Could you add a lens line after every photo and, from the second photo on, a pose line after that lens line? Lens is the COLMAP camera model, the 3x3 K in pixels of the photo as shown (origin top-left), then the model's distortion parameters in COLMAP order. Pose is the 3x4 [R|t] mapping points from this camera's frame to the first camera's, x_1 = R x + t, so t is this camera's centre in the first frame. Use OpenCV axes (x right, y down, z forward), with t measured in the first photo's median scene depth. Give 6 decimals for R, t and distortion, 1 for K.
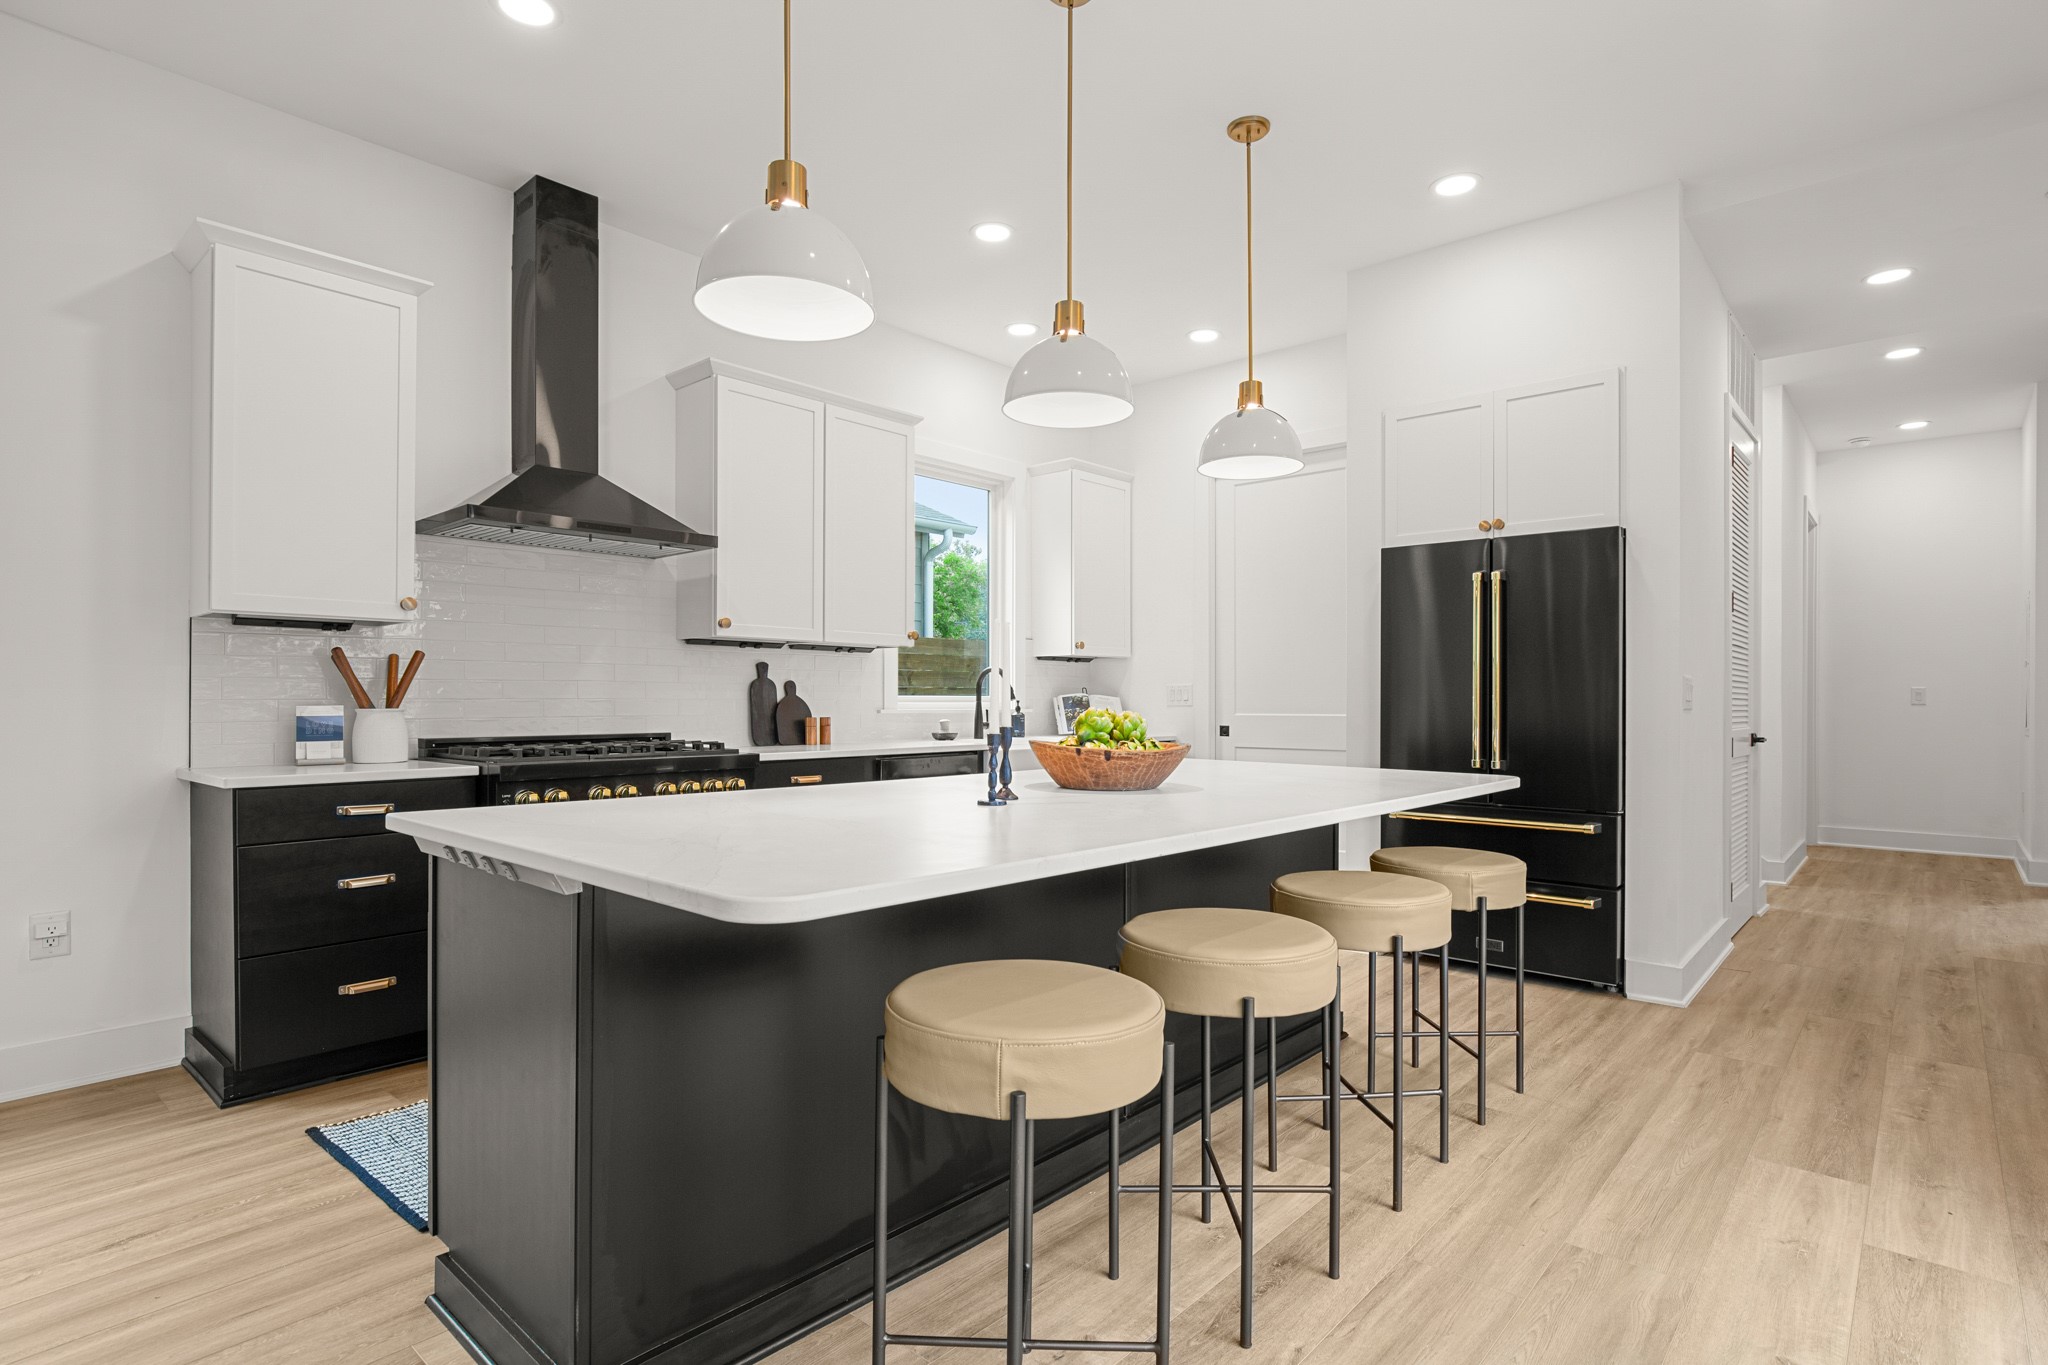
lens RADIAL K [[1028.6, 0, 1014.1], [0, 1028.6, 683.1], [0, 0, 1]] dist [-0.003422, -0.000370]
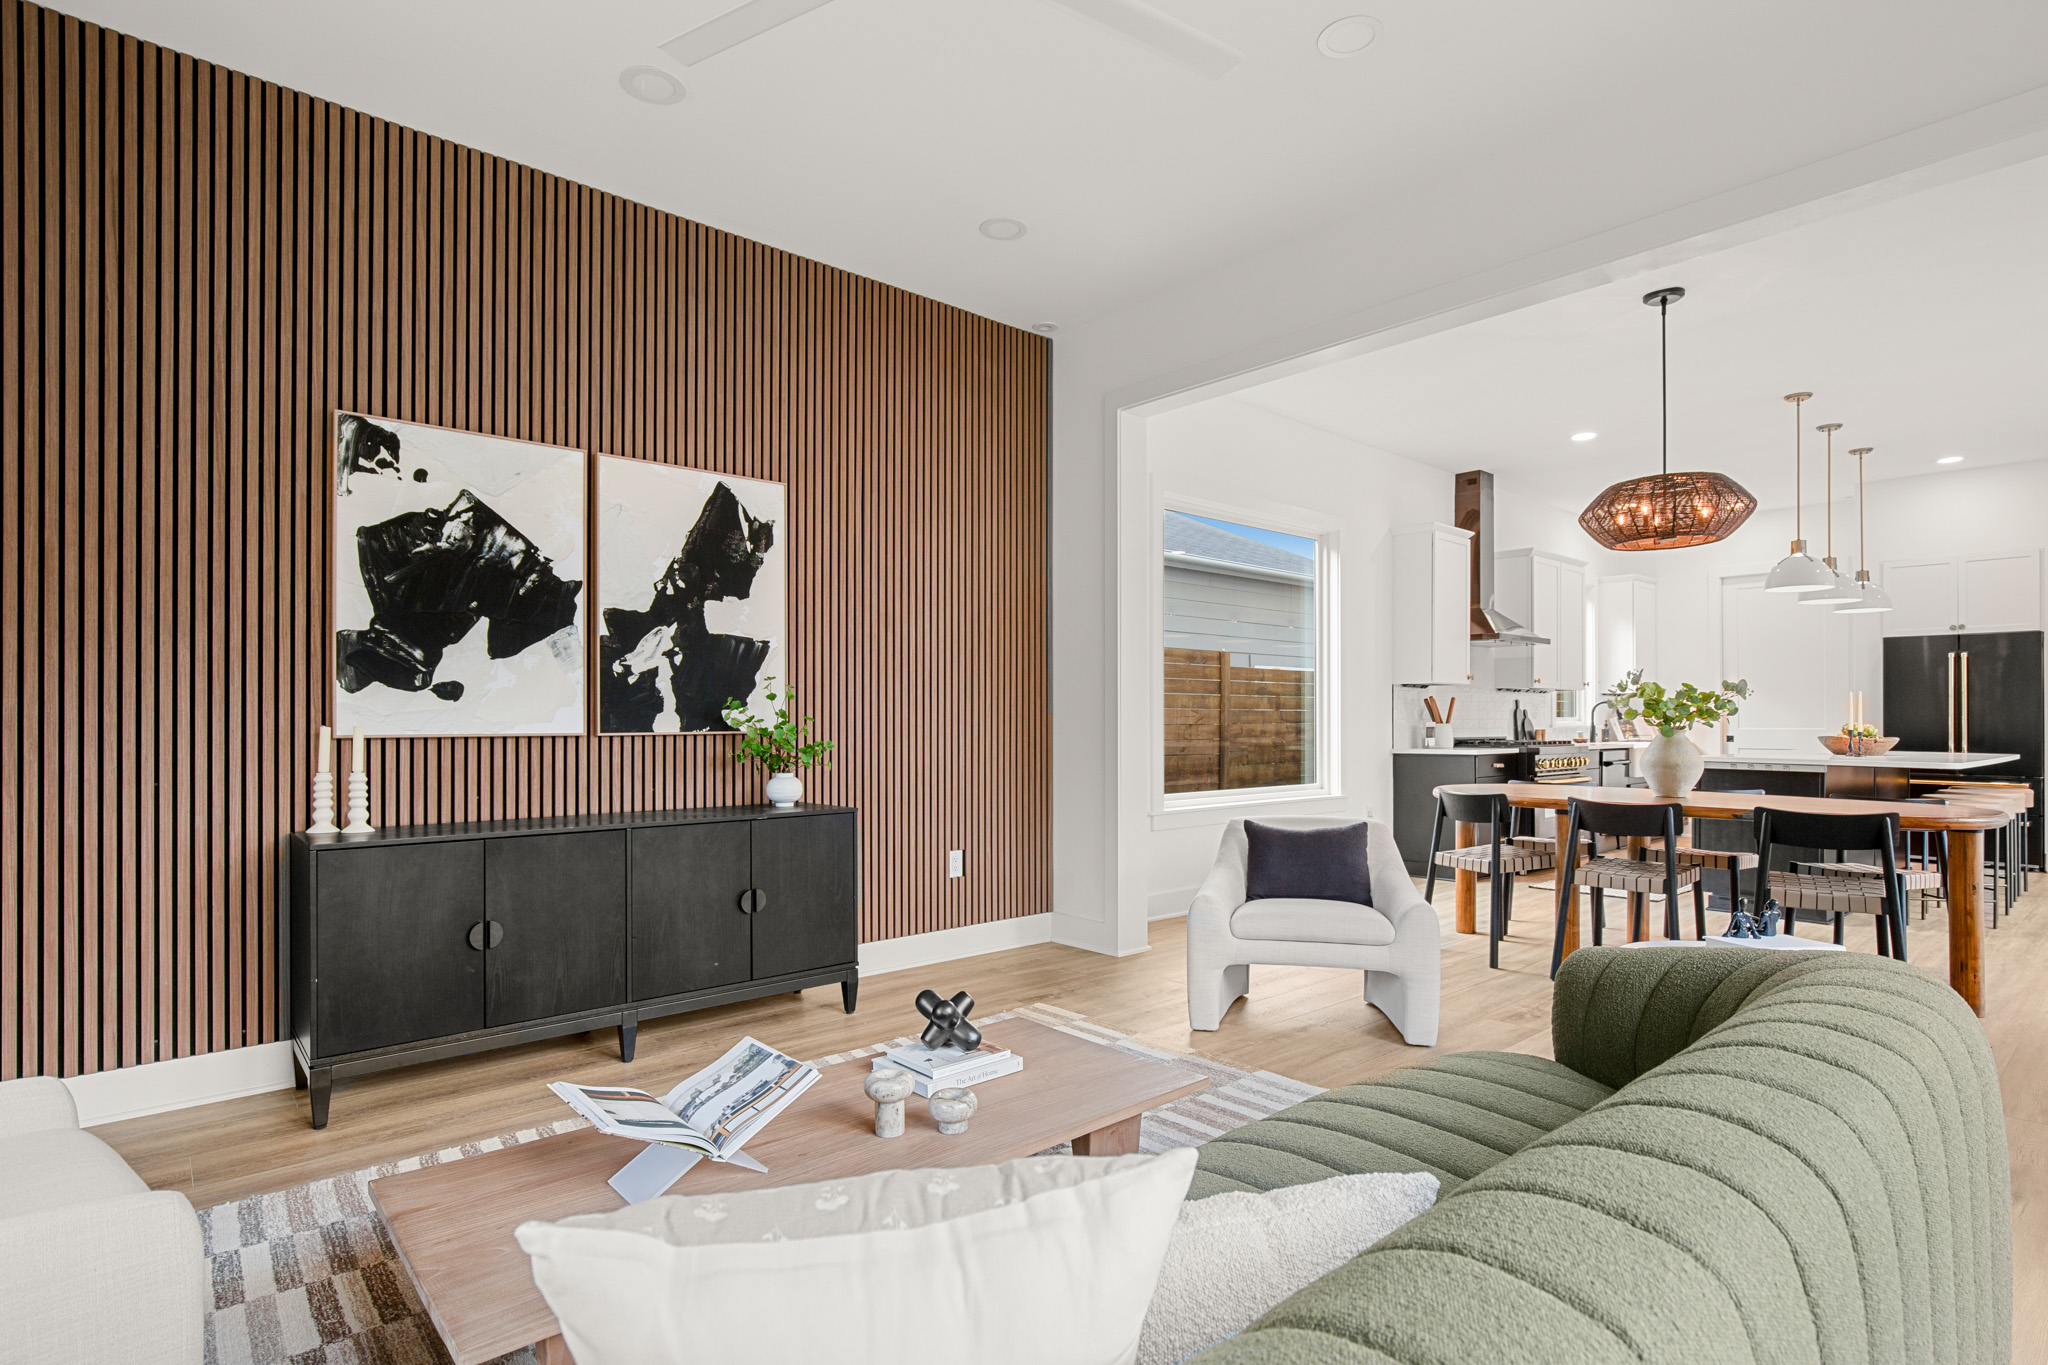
lens RADIAL K [[1028.6, 0, 1079.2], [0, 1028.6, 727.9], [0, 0, 1]] dist [-0.003422, -0.000370]
pose [[0.994404, 0.001242, -0.105637, -0.914037], [0.001211, 0.999731, 0.023161, -0.014221], [0.105638, -0.023159, 0.994135, -1.017017]]
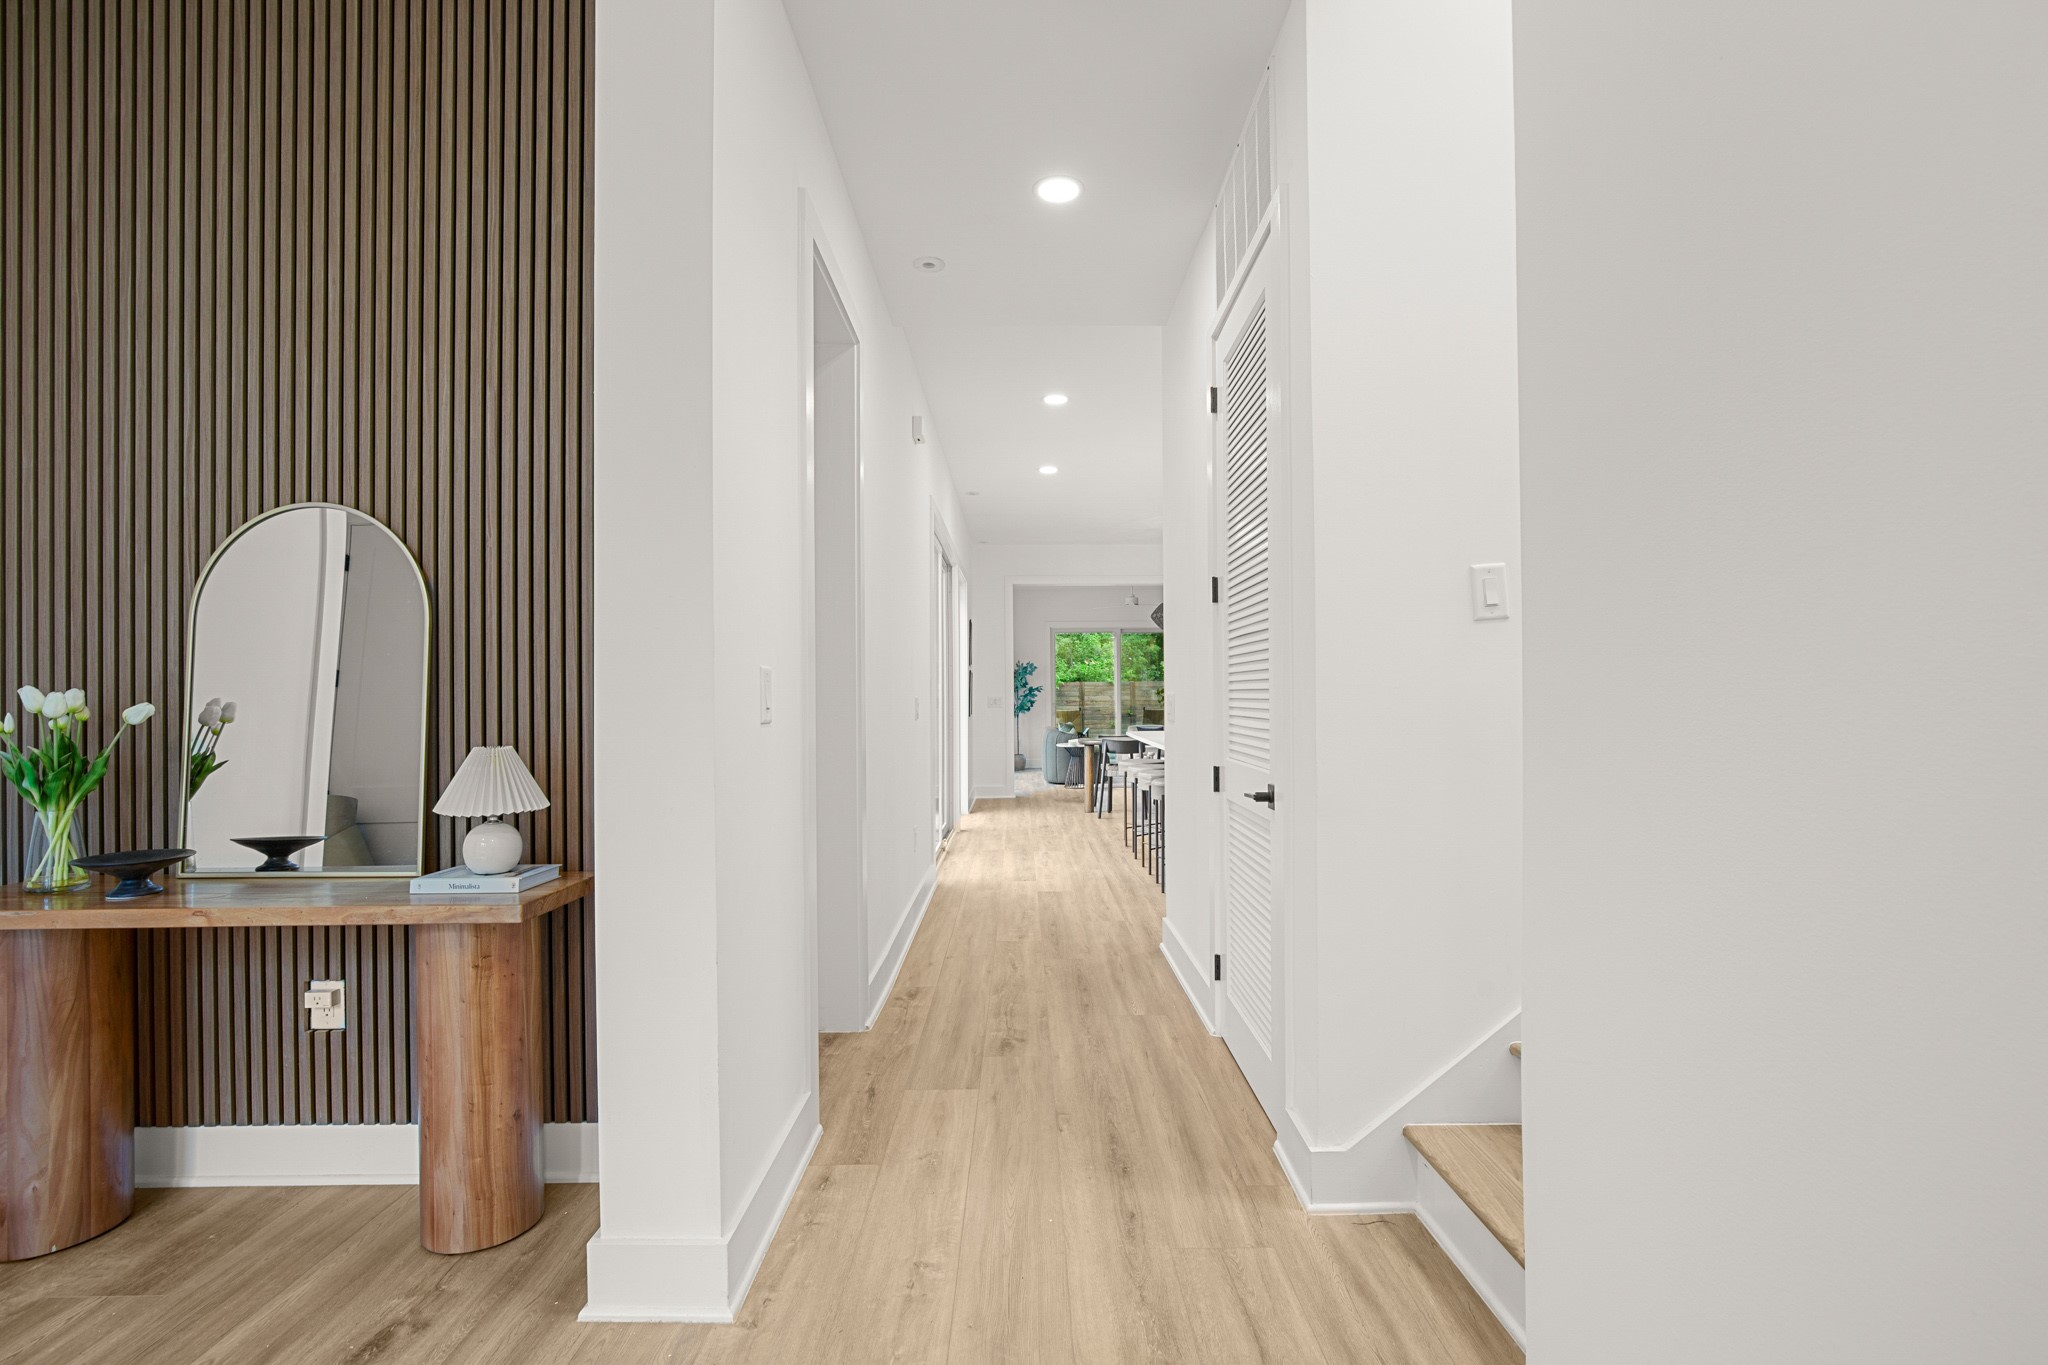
lens RADIAL K [[1028.6, 0, 1025.6], [0, 1028.6, 689.5], [0, 0, 1]] dist [-0.003422, -0.000370]
pose [[-0.740764, -0.009601, -0.671697, 1.268107], [0.002594, 0.999850, -0.017153, 0.007226], [0.671760, -0.014449, -0.740628, 1.416061]]
